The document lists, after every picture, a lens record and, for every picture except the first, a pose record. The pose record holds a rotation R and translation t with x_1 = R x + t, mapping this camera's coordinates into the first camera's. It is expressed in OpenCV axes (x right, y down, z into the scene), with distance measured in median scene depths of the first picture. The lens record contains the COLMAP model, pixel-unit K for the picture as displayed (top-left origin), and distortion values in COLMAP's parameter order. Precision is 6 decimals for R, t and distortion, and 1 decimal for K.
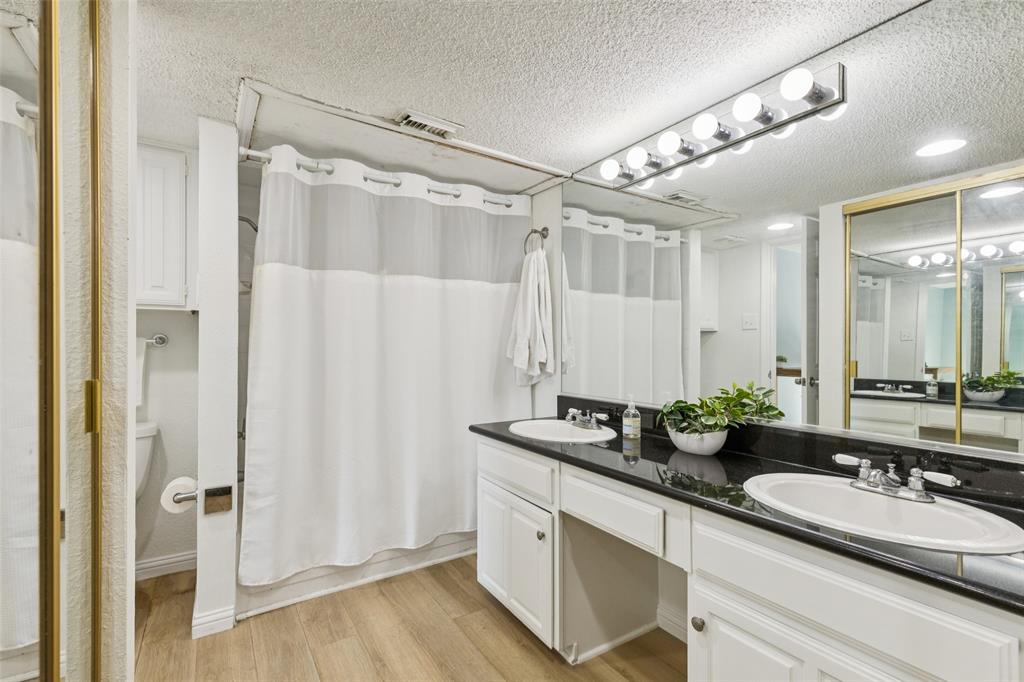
lens RADIAL K [[460.7, 0, 507.1], [0, 460.7, 347.2], [0, 0, 1]] dist [-0.001350, -0.000379]
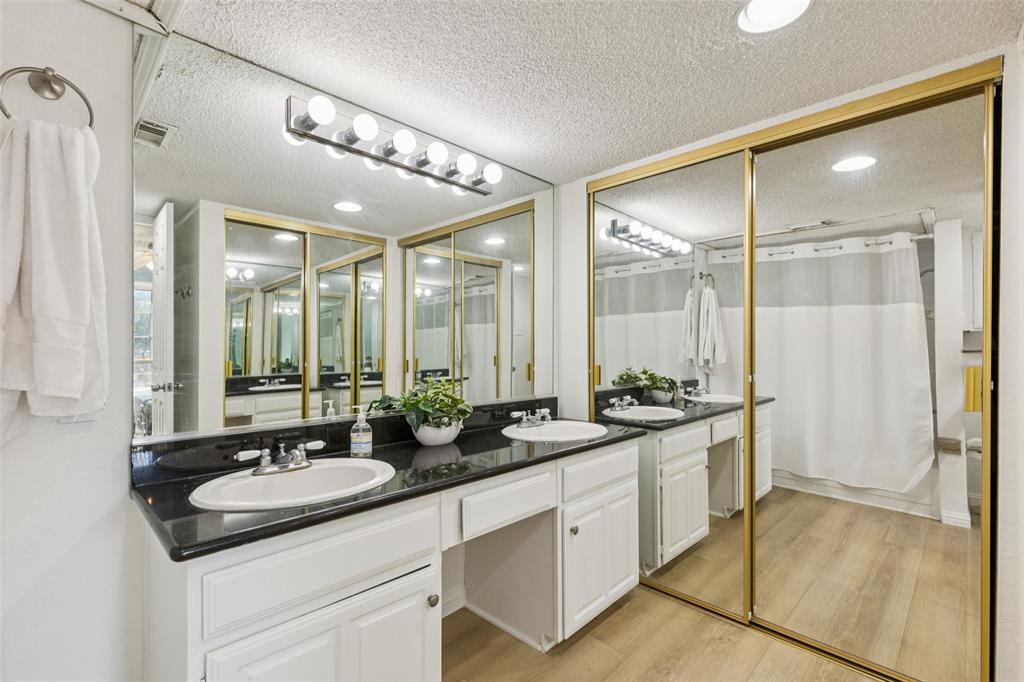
lens RADIAL K [[446.8, 0, 509.6], [0, 446.8, 351.8], [0, 0, 1]] dist [0.001873, 0.000170]
pose [[-0.218749, -0.009835, 0.975732, -0.456505], [-0.004125, 0.999950, 0.009155, -0.002890], [-0.975773, -0.002023, -0.218778, 0.714296]]
